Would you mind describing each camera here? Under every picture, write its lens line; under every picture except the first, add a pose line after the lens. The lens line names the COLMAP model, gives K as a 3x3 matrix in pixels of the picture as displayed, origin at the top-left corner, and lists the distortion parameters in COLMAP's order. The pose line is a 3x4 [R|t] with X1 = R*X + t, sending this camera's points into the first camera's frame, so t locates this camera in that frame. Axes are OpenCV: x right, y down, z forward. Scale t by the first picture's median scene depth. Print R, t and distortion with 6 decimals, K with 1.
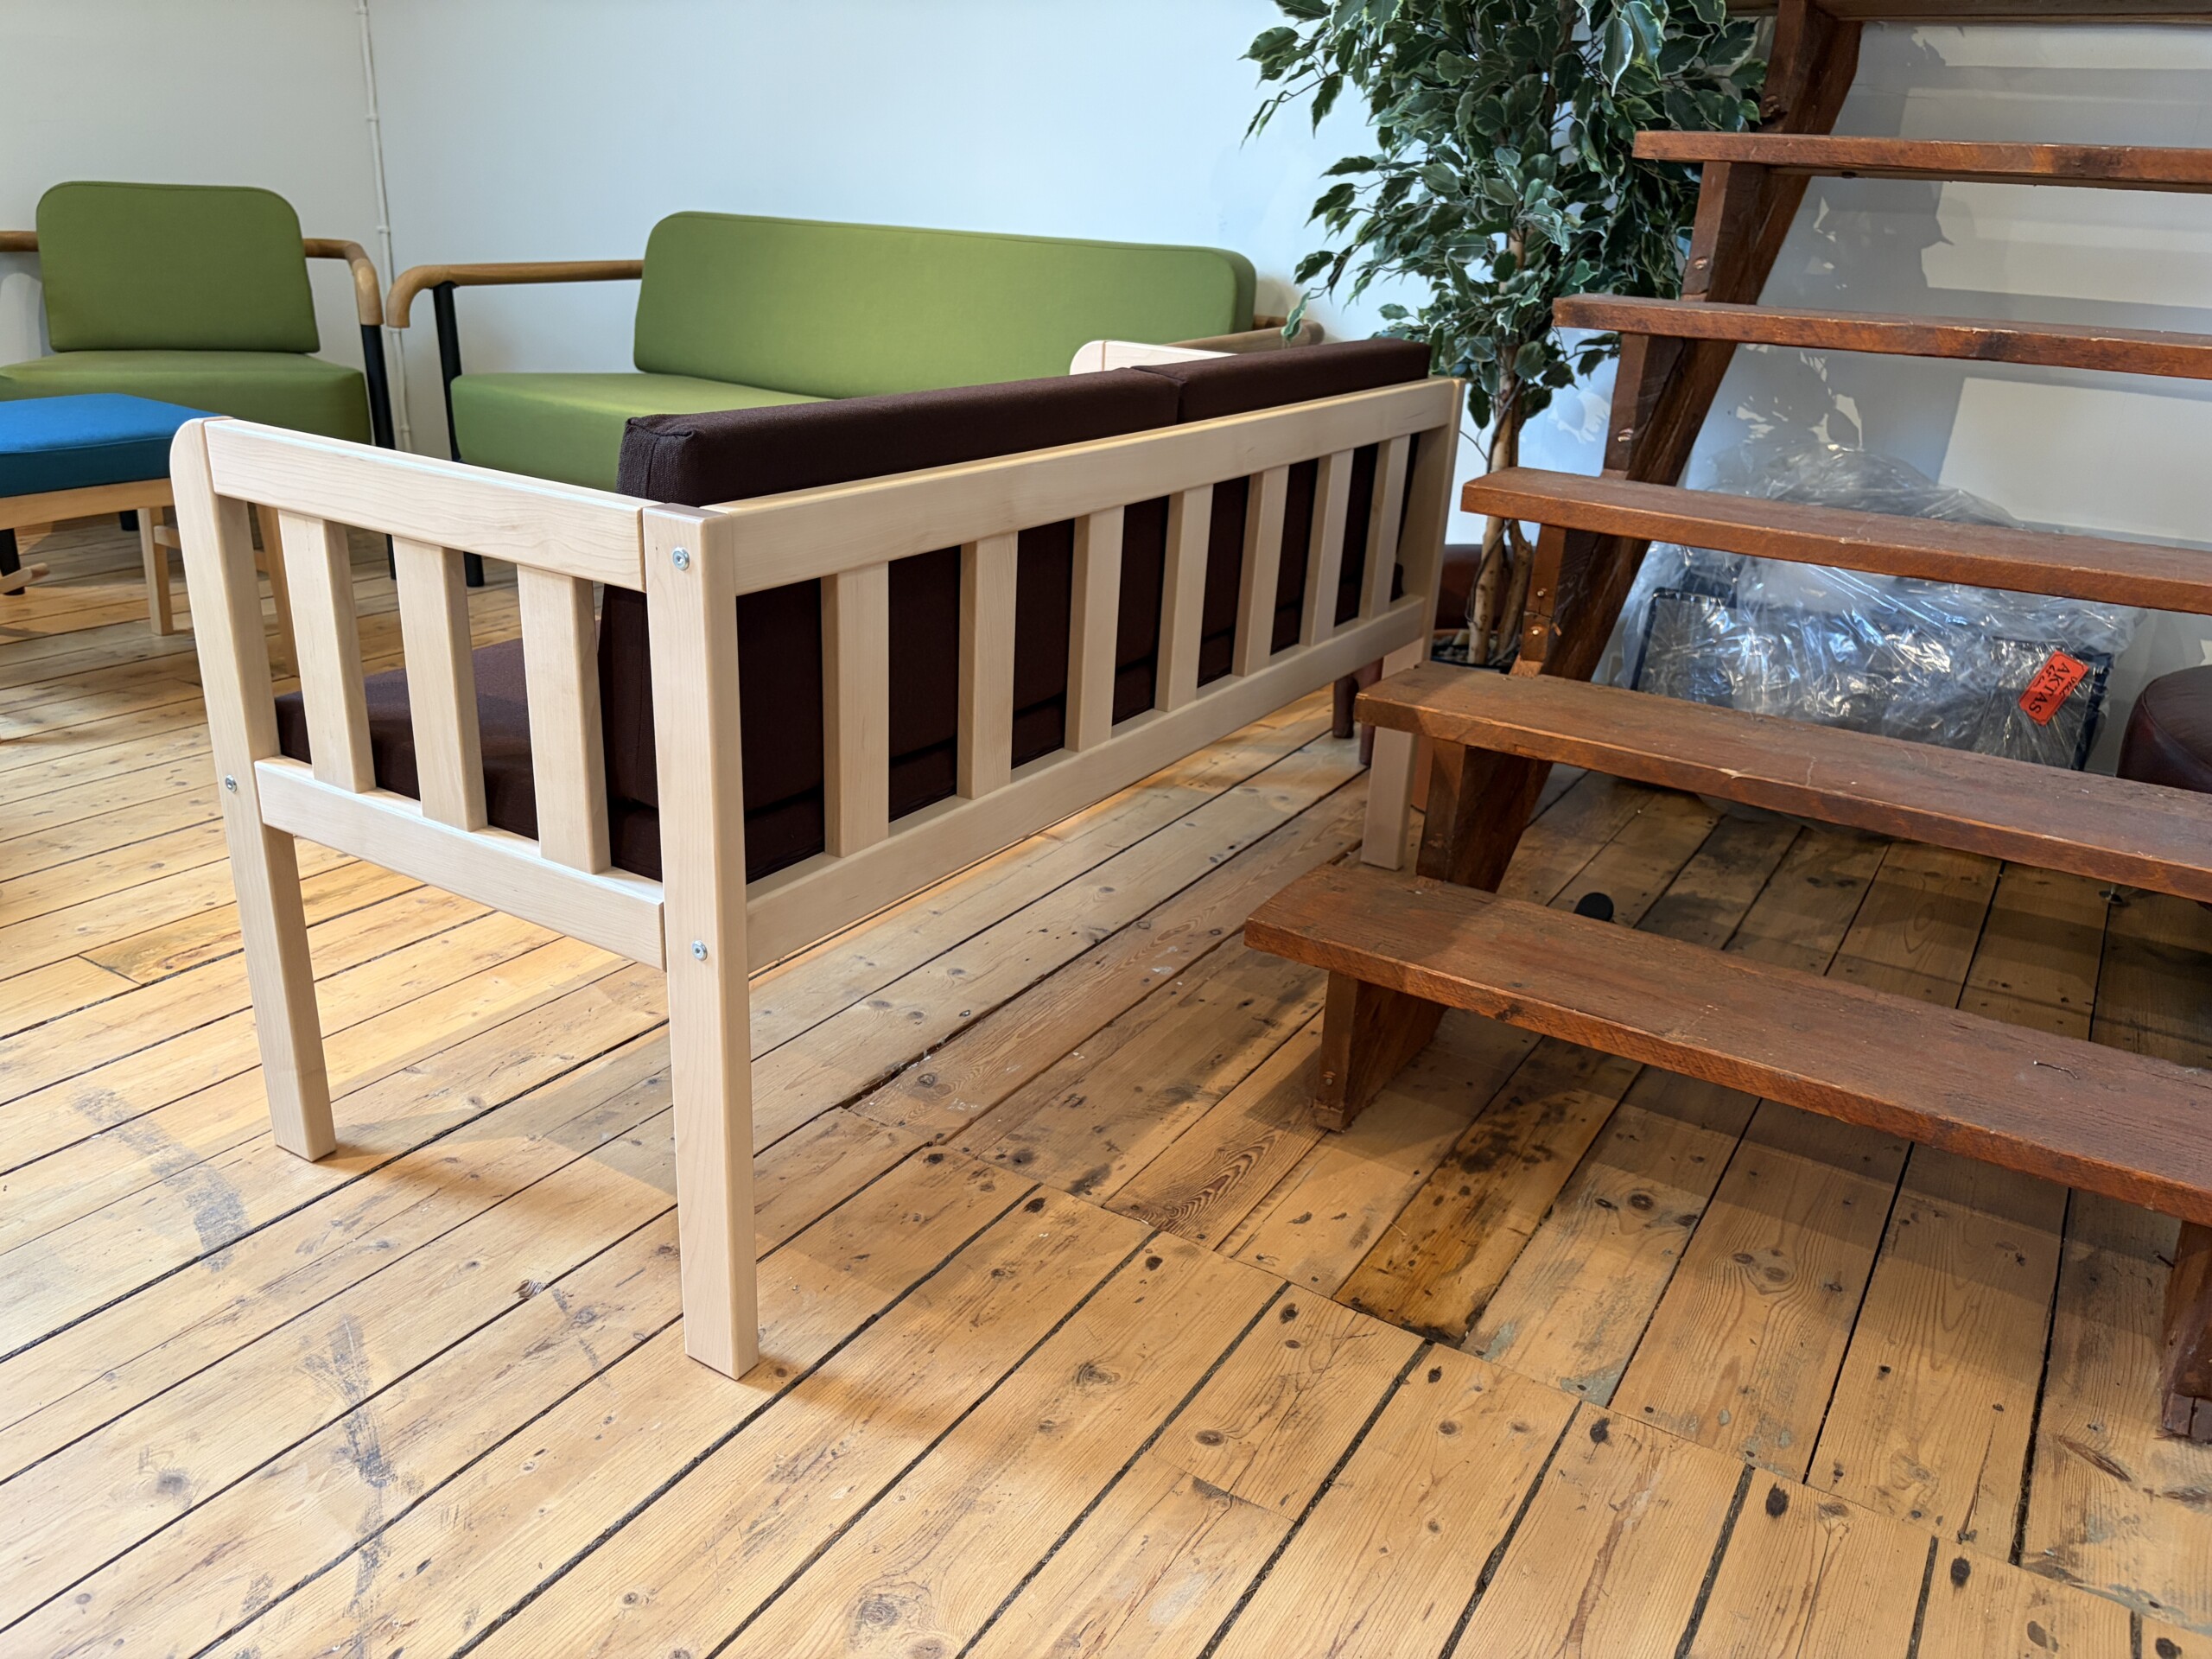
lens RADIAL K [[1678.2, 0, 1106.7], [0, 1678.2, 816.3], [0, 0, 1]] dist [0.040902, -0.044852]
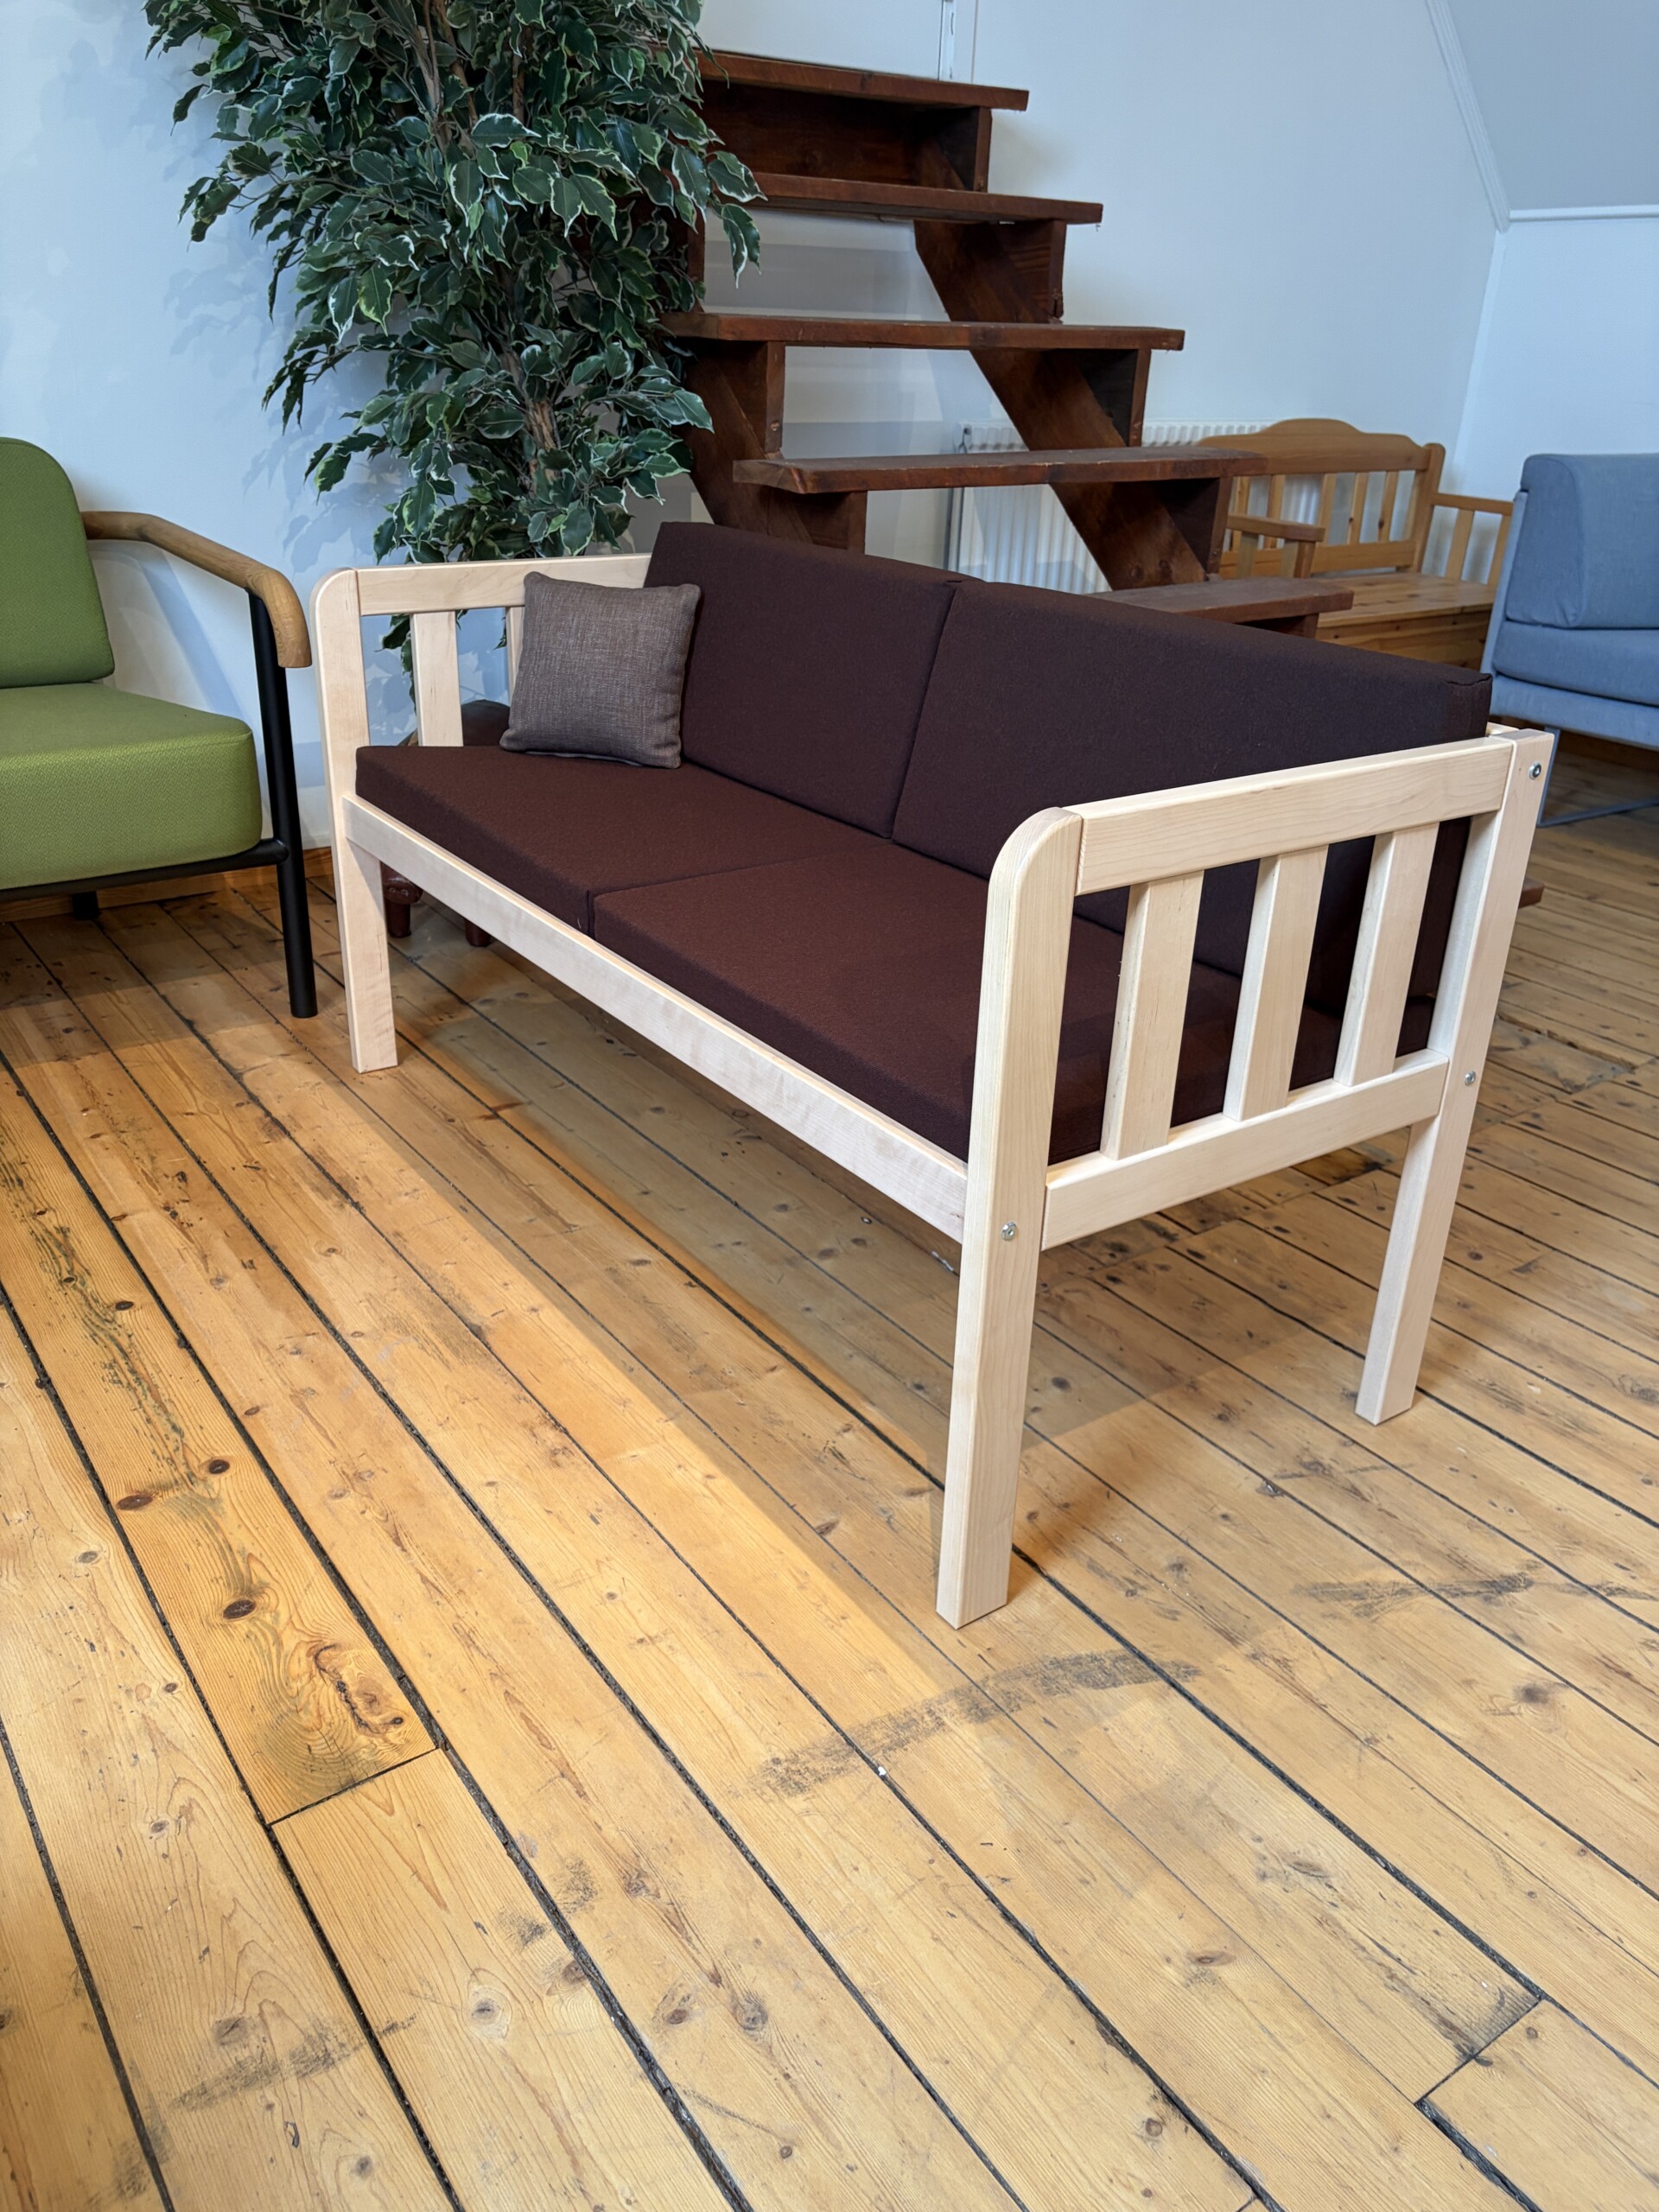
lens RADIAL K [[1690.7, 0, 807.9], [0, 1690.7, 1095.2], [0, 0, 1]] dist [0.039255, -0.045466]
pose [[0.403358, -0.412572, 0.816753, -1.164137], [0.317361, 0.900258, 0.298023, -0.350524], [-0.858245, 0.138995, 0.494061, 0.618852]]
